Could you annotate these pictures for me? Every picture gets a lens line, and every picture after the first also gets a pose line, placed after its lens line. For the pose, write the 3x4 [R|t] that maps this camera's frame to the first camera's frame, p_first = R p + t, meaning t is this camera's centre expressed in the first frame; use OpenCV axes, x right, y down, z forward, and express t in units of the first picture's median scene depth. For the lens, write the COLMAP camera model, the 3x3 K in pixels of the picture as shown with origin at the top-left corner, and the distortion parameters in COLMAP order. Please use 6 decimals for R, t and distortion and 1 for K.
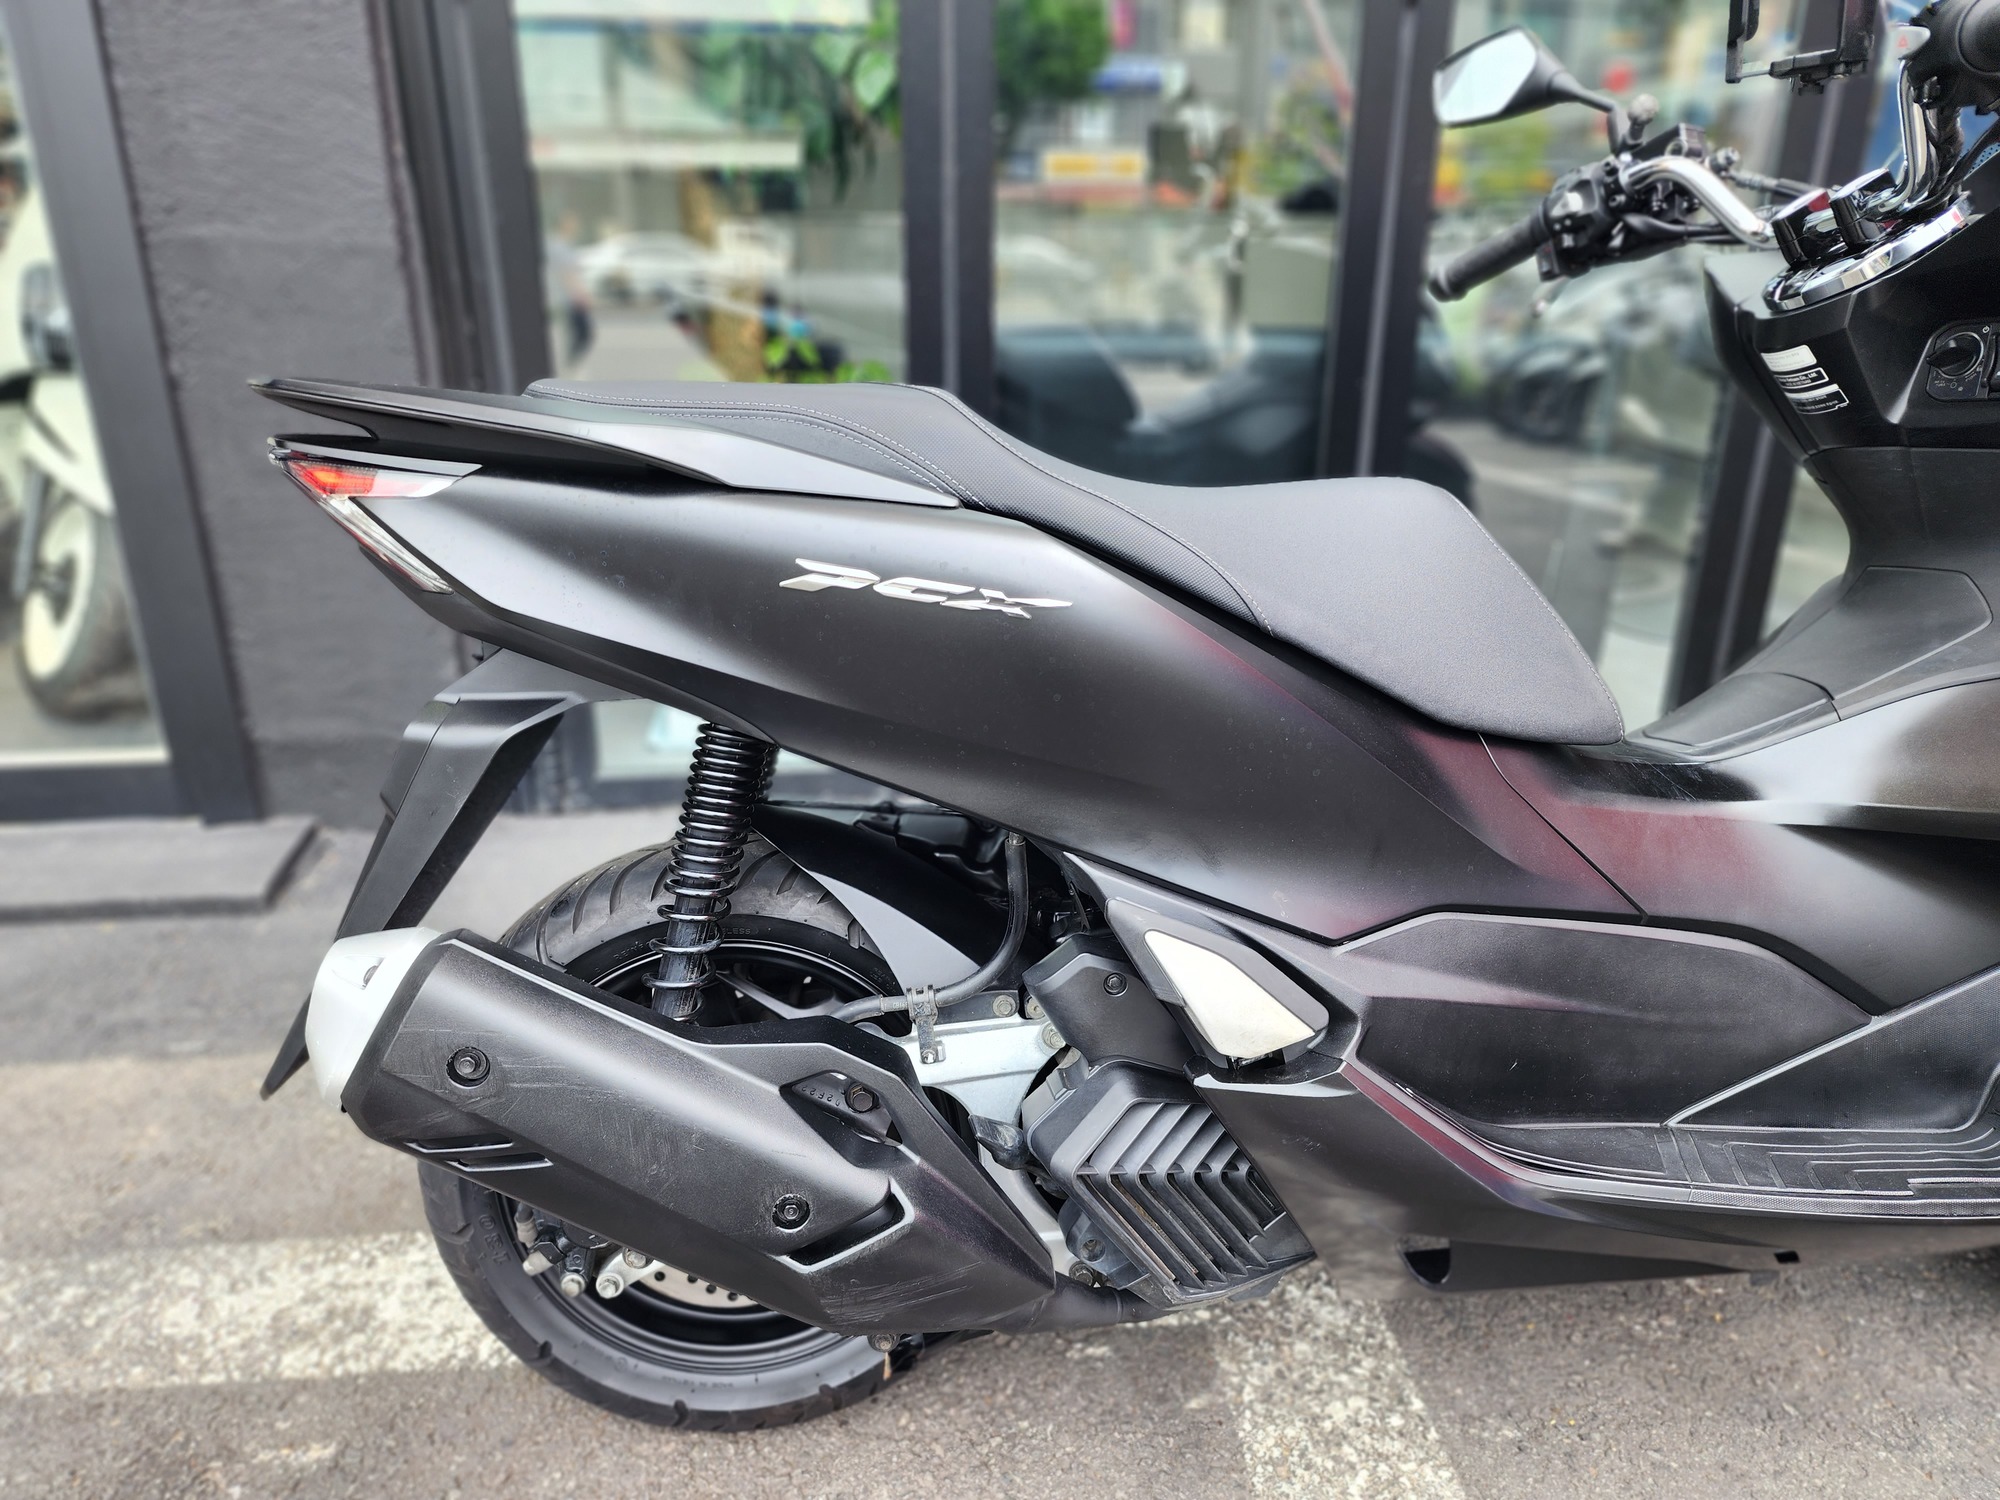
lens RADIAL K [[1368.5, 0, 993.8], [0, 1368.5, 743.3], [0, 0, 1]] dist [0.063416, -0.060669]
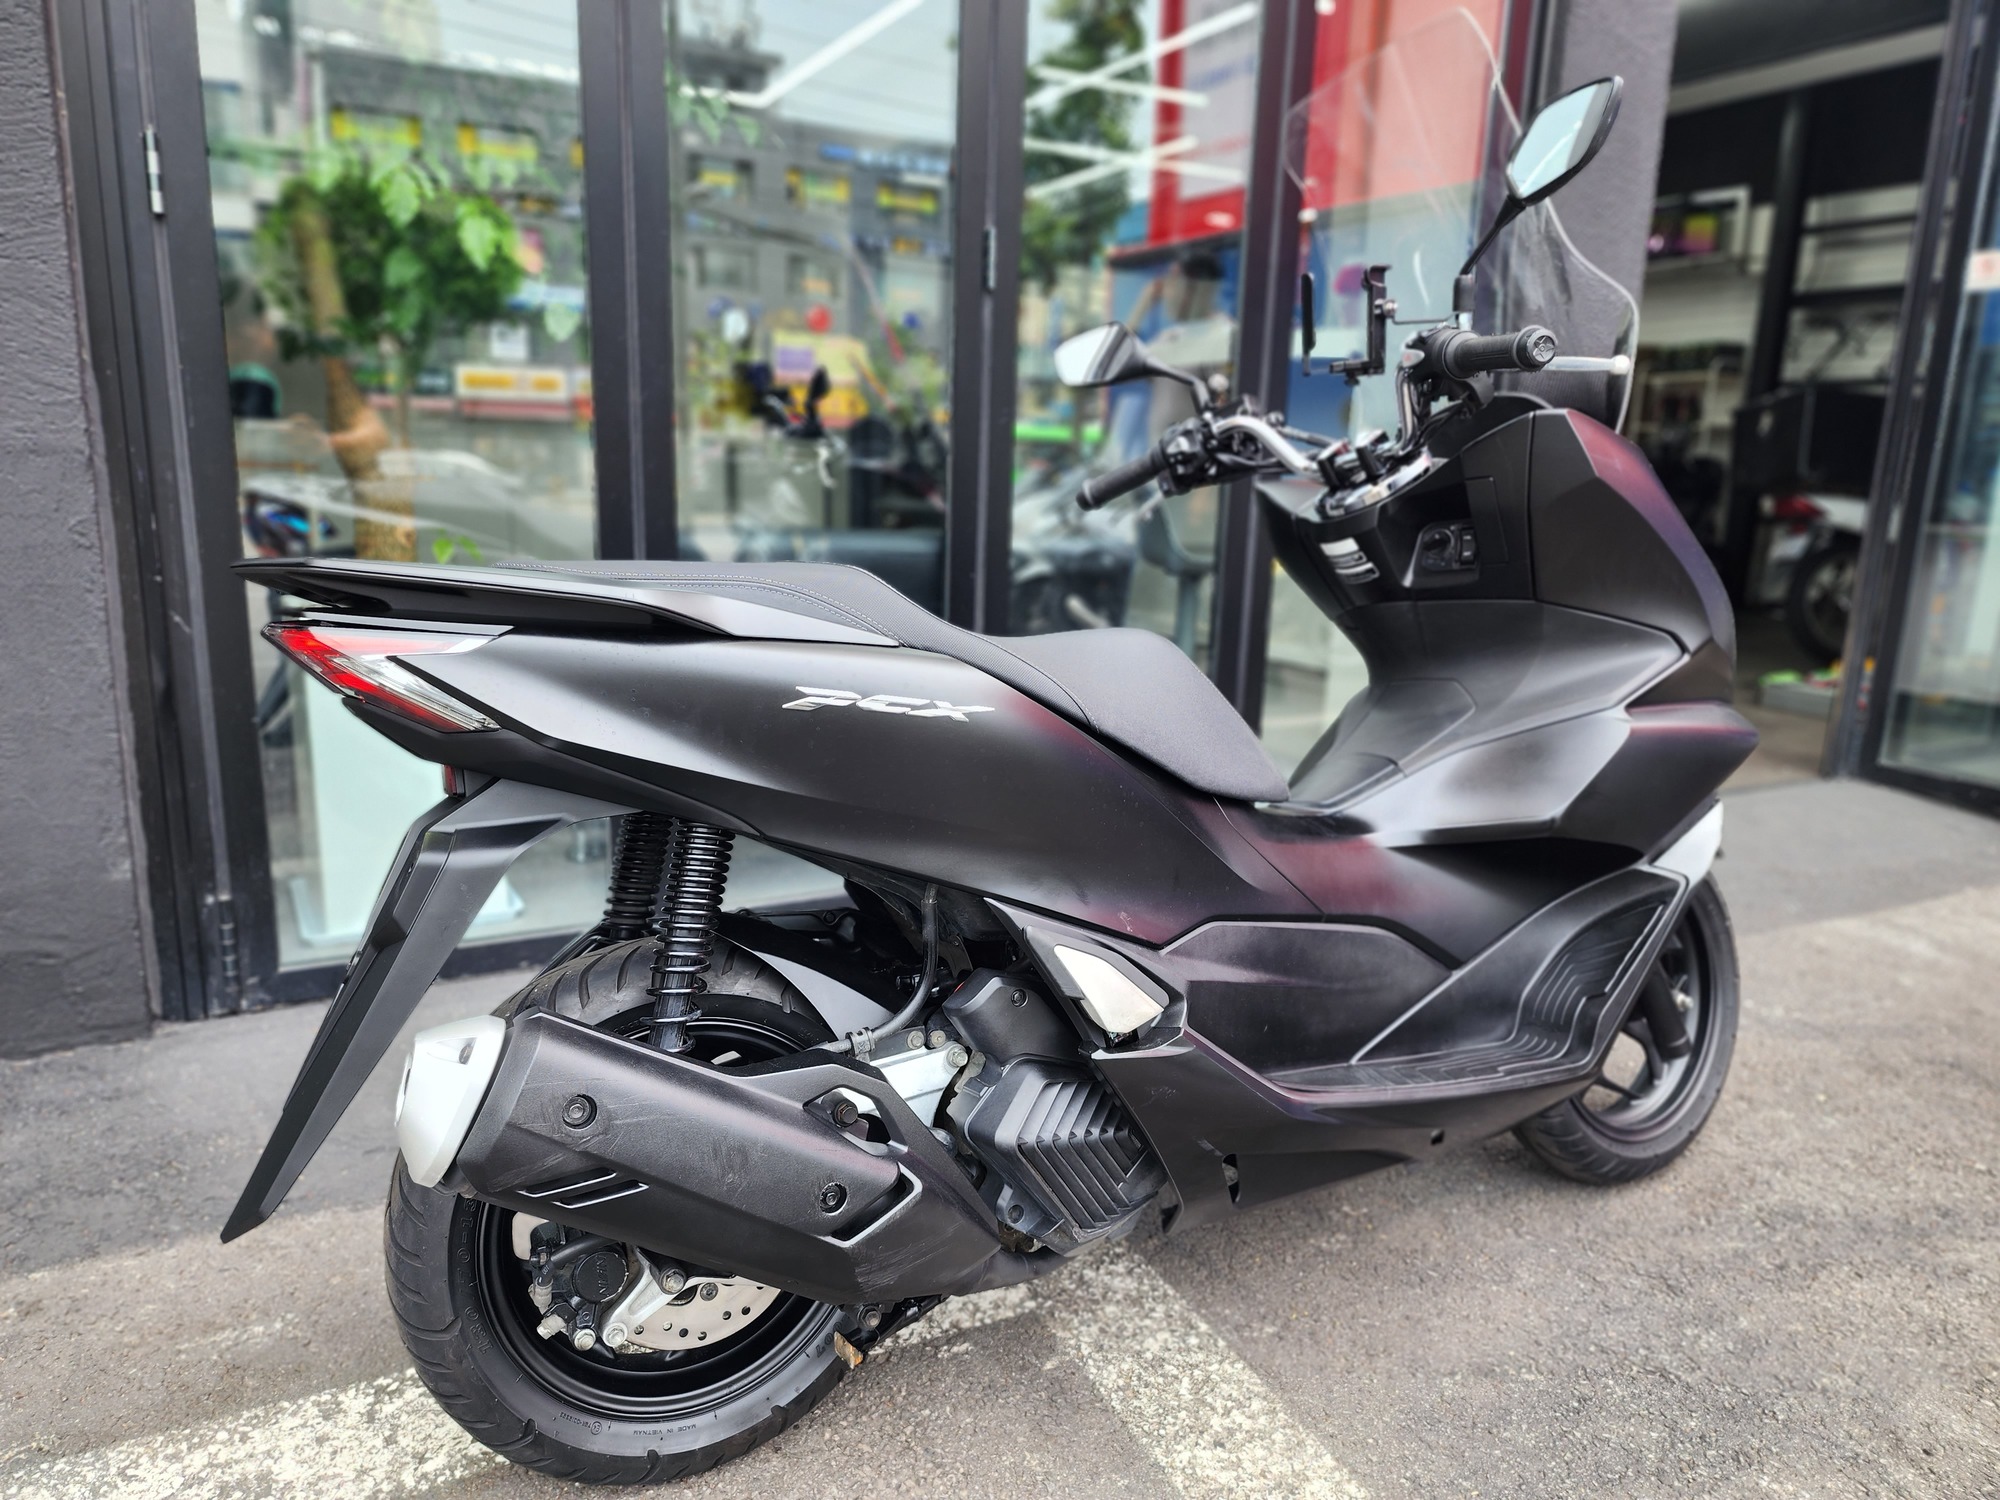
lens RADIAL K [[1370.5, 0, 981.1], [0, 1370.5, 757.4], [0, 0, 1]] dist [0.052615, -0.049895]
pose [[0.923451, -0.058010, 0.379307, -0.341825], [0.108995, 0.987444, -0.114341, 0.072942], [-0.367912, 0.146931, 0.918179, -0.188780]]
